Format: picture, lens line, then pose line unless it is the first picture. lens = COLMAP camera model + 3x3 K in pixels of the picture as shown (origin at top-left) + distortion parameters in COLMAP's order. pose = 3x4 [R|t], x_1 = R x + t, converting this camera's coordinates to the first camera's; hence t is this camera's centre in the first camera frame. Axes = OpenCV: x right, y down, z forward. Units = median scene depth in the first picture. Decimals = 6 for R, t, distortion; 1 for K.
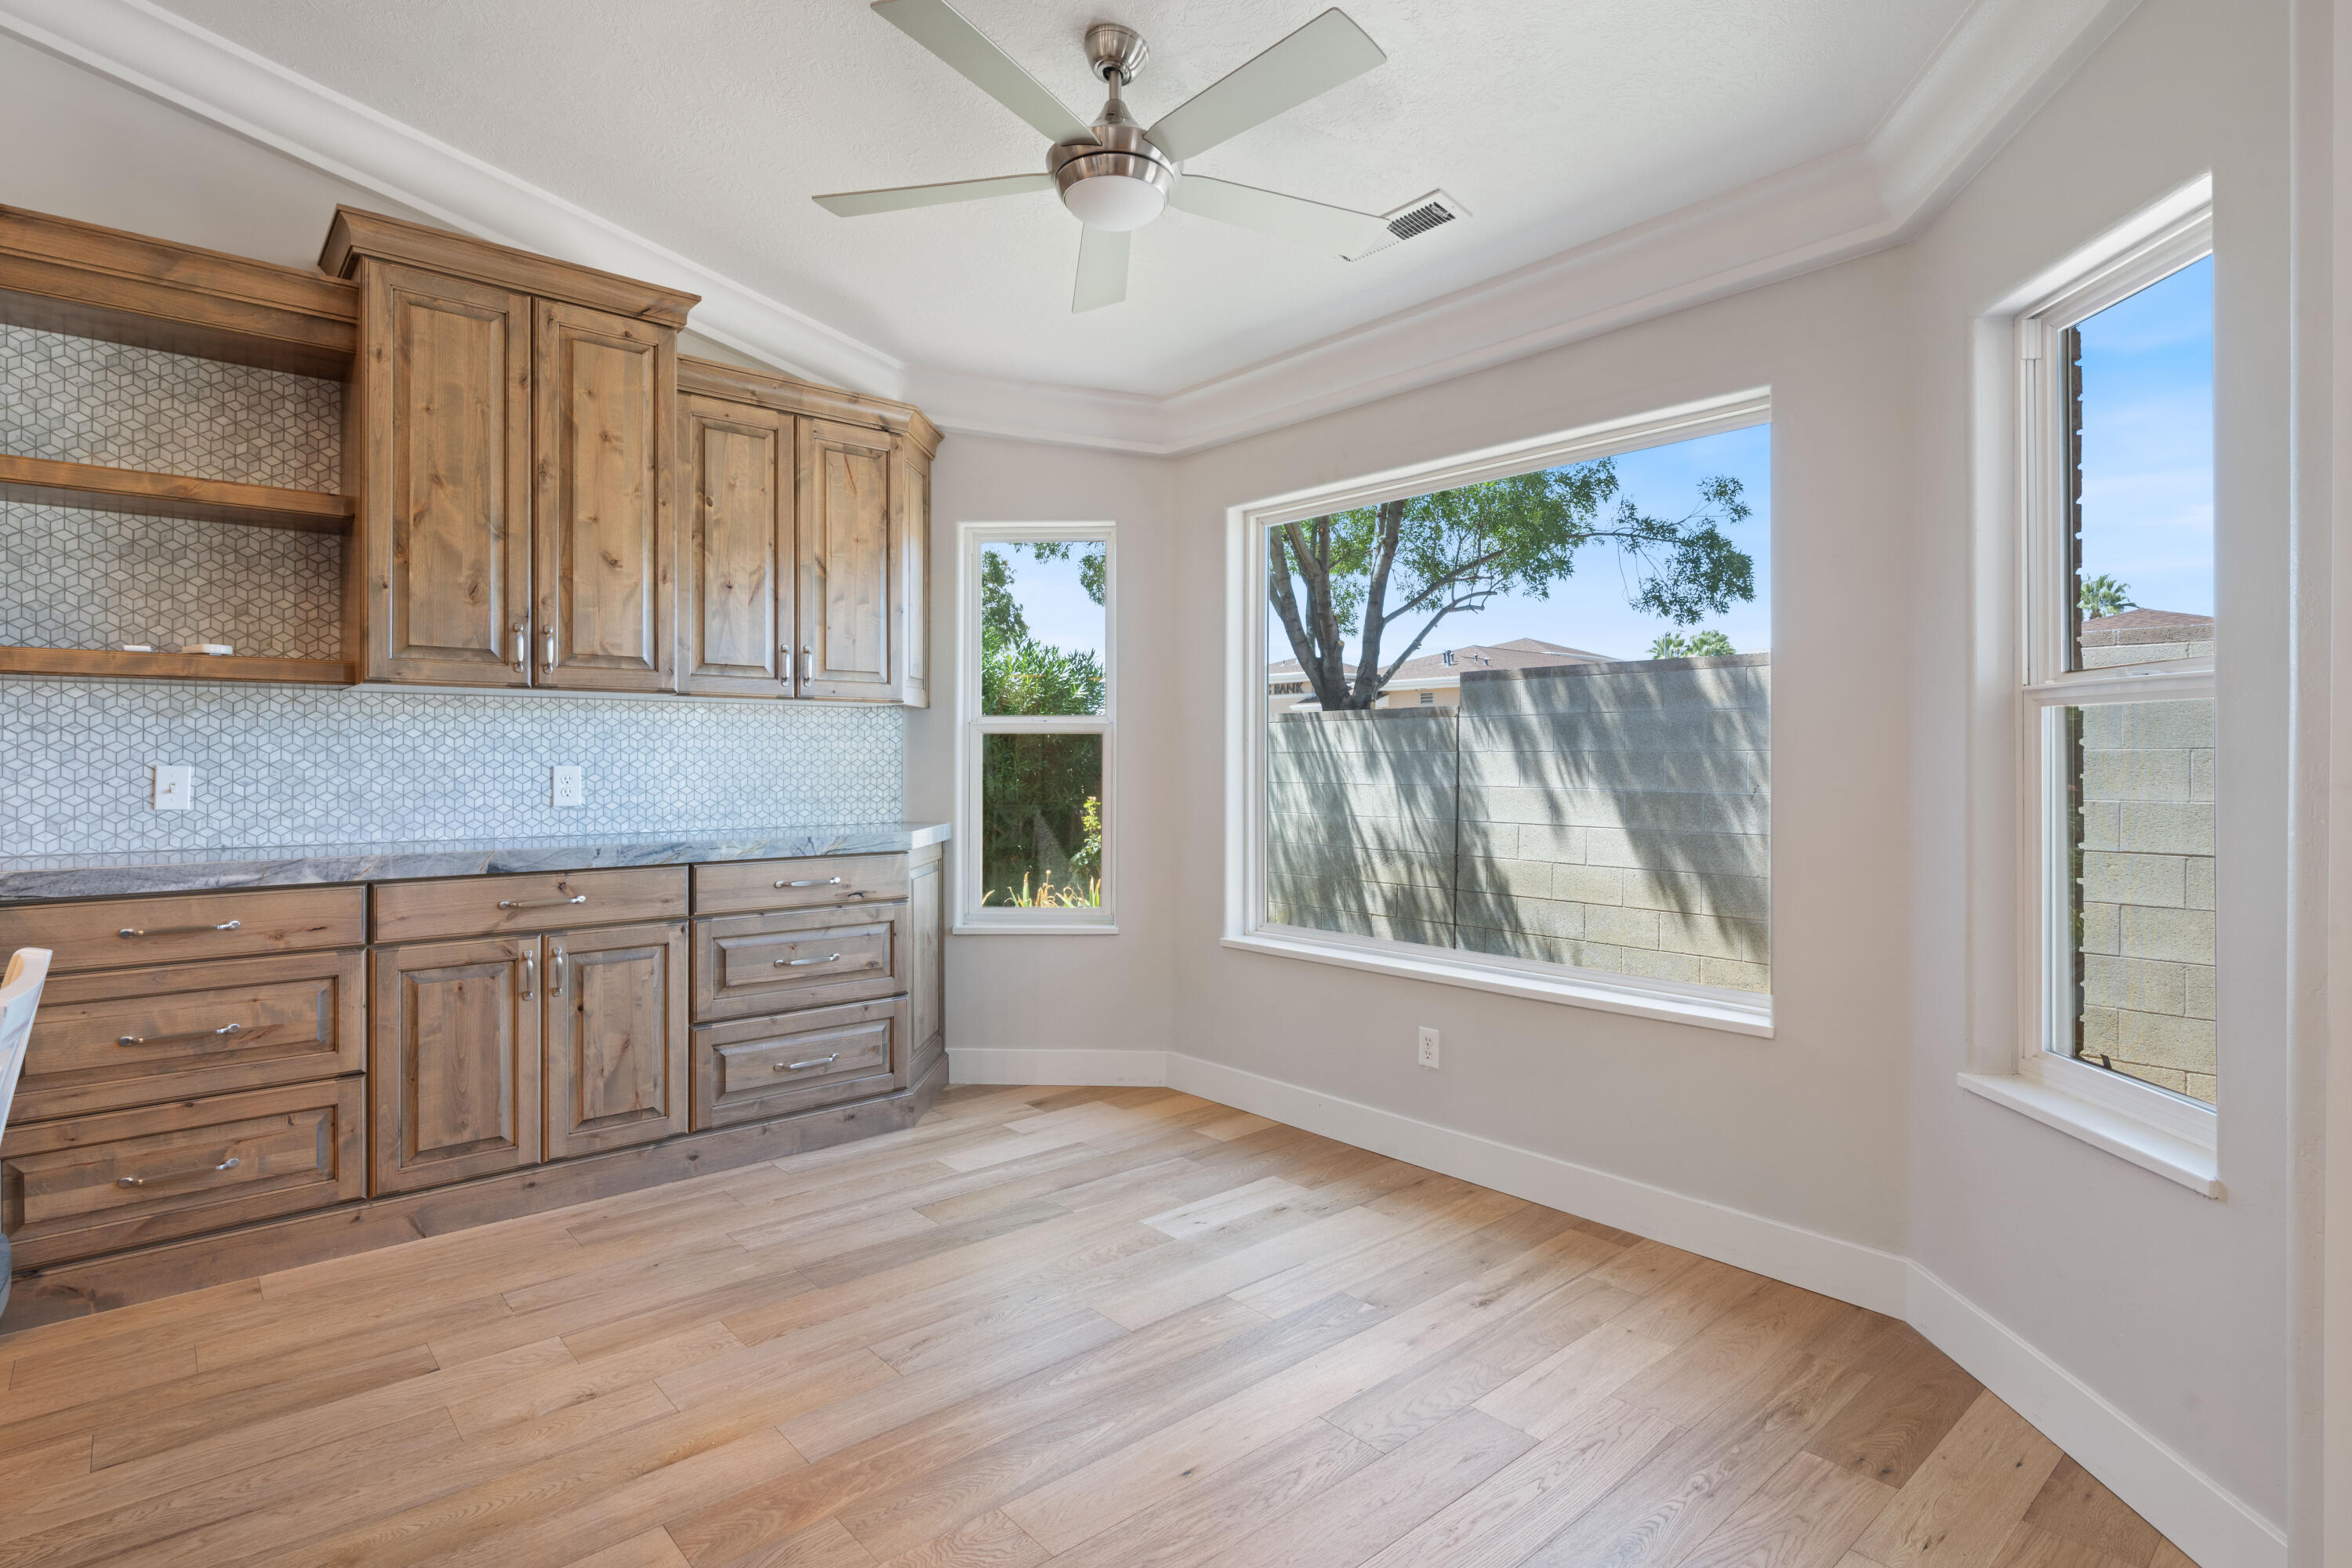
lens RADIAL K [[1189.9, 0, 1185.0], [0, 1189.9, 756.4], [0, 0, 1]] dist [-0.001656, -0.000163]
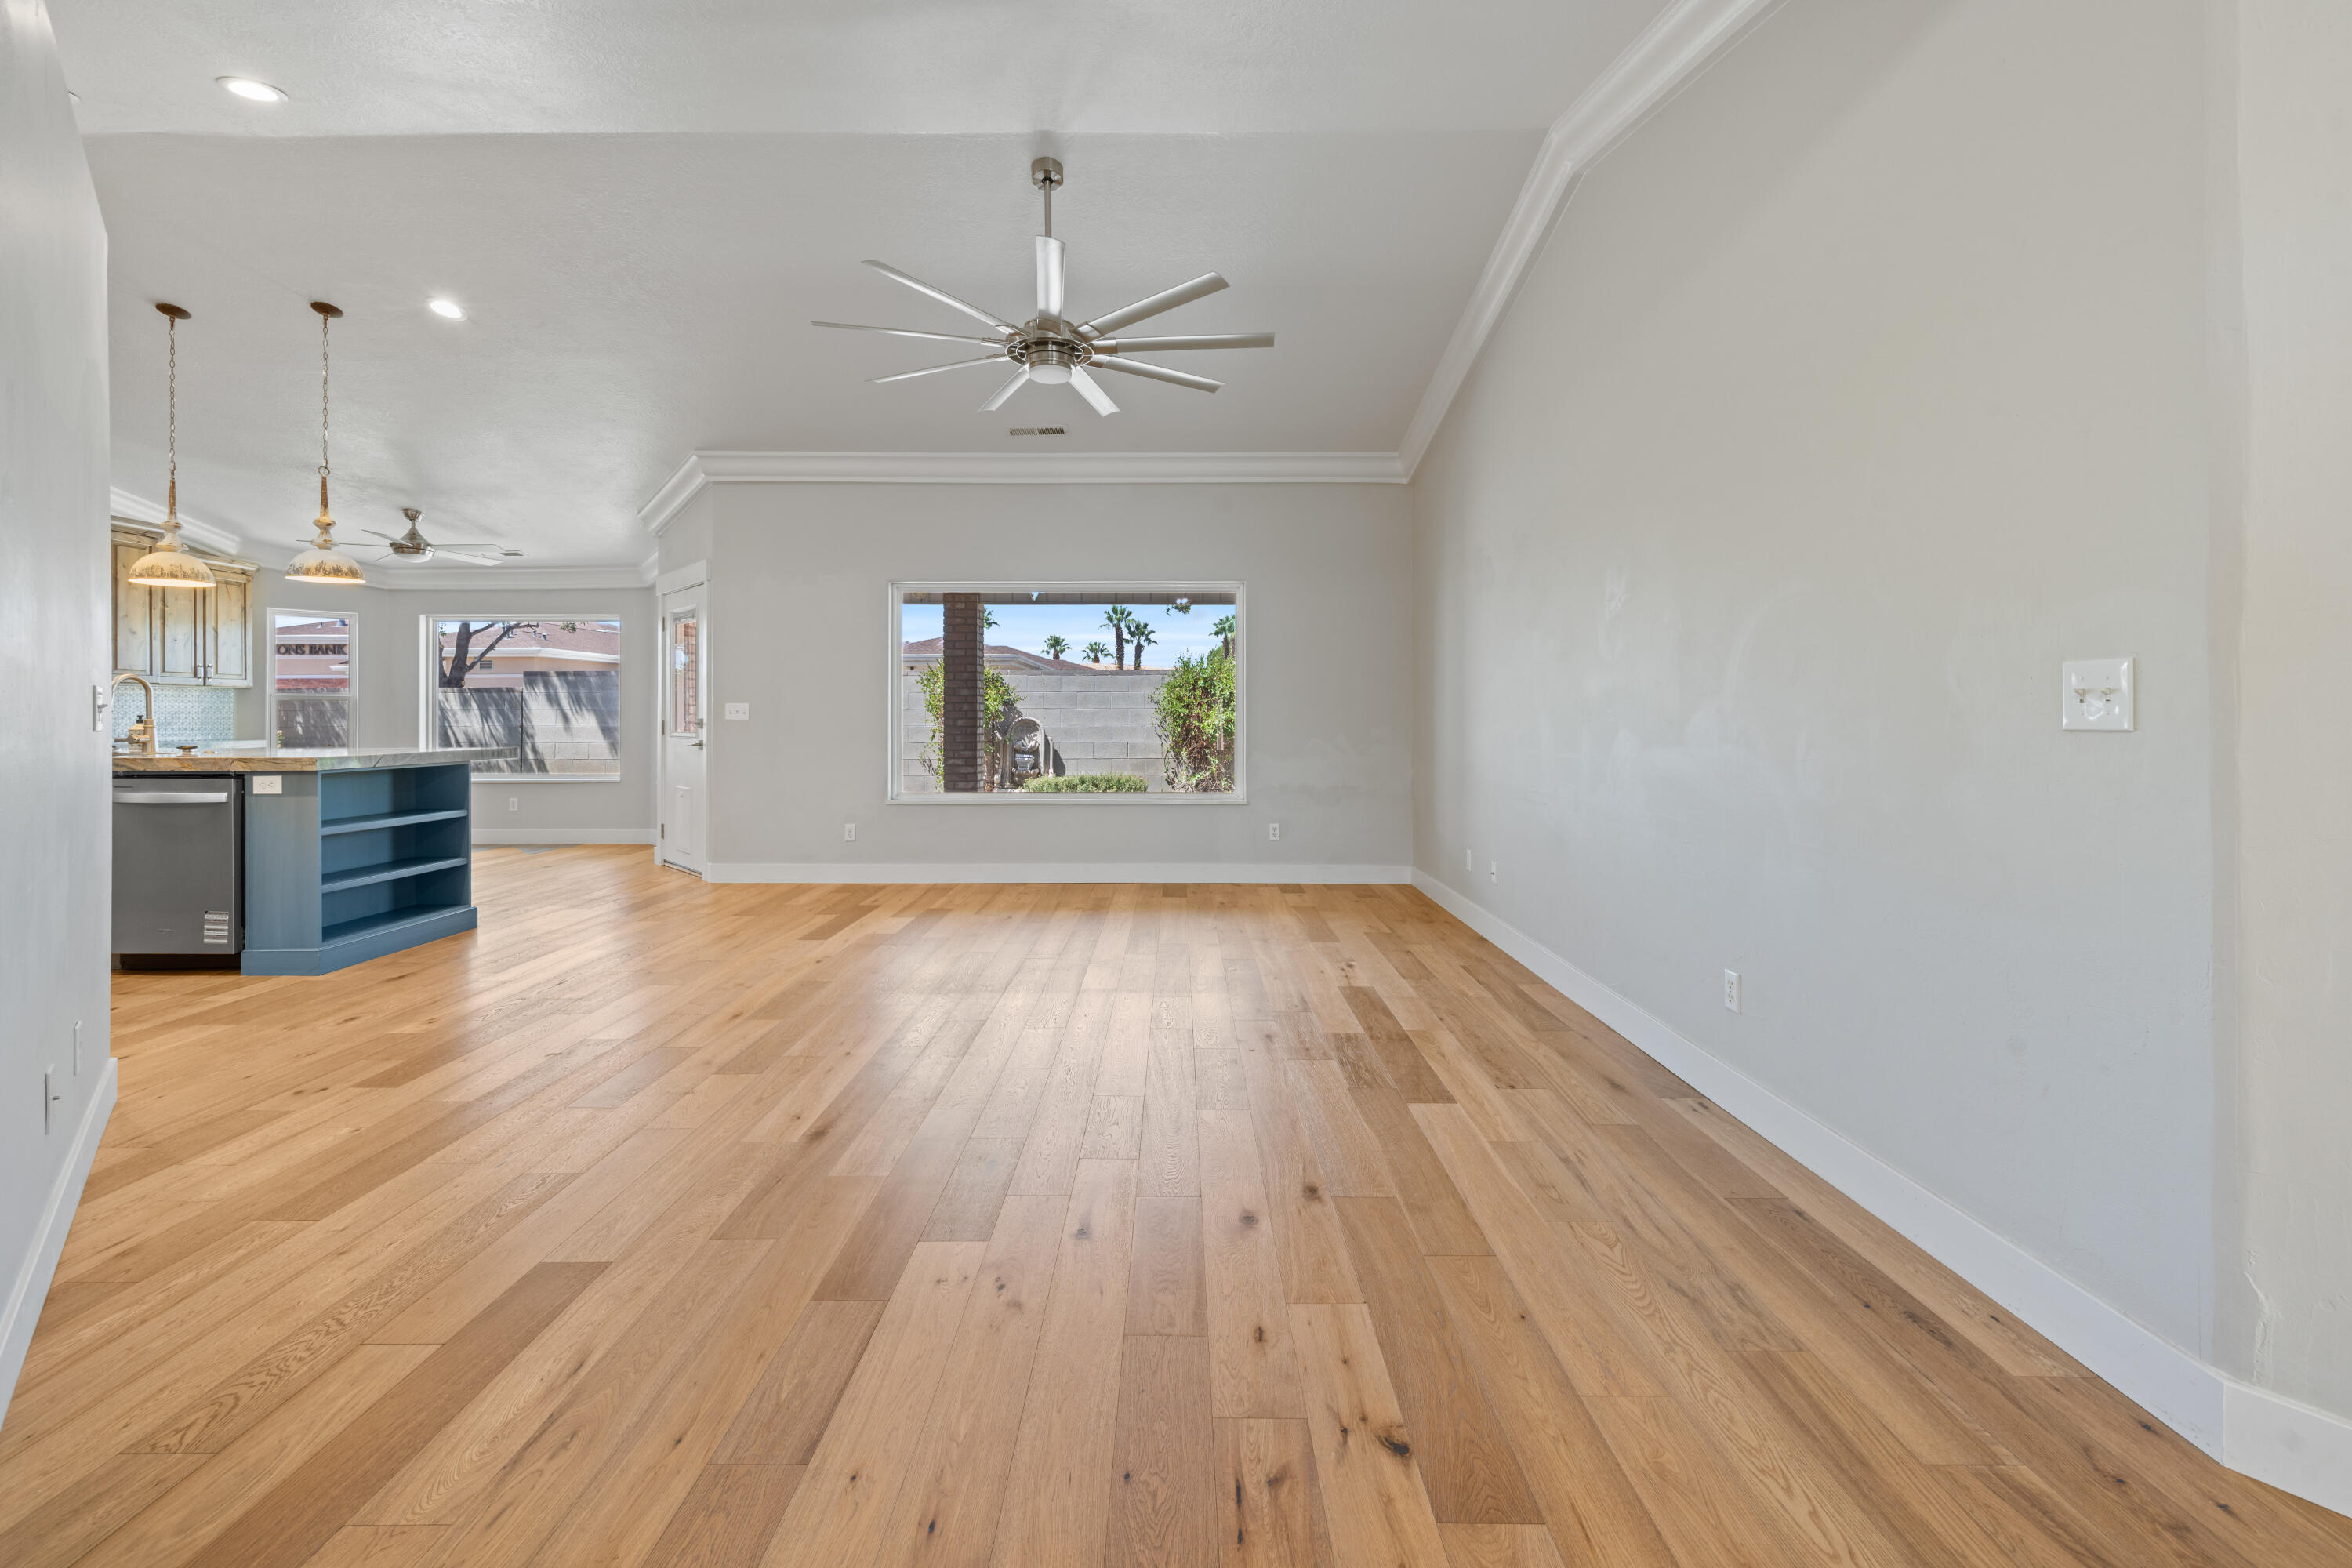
lens RADIAL K [[940.4, 0, 1167.8], [0, 940.4, 715.3], [0, 0, 1]] dist [-0.001077, 0.000297]
pose [[0.672458, 0.000553, 0.740135, -0.497374], [-0.001280, 0.999999, 0.000415, 0.010729], [-0.740134, -0.001226, 0.672458, -2.059589]]
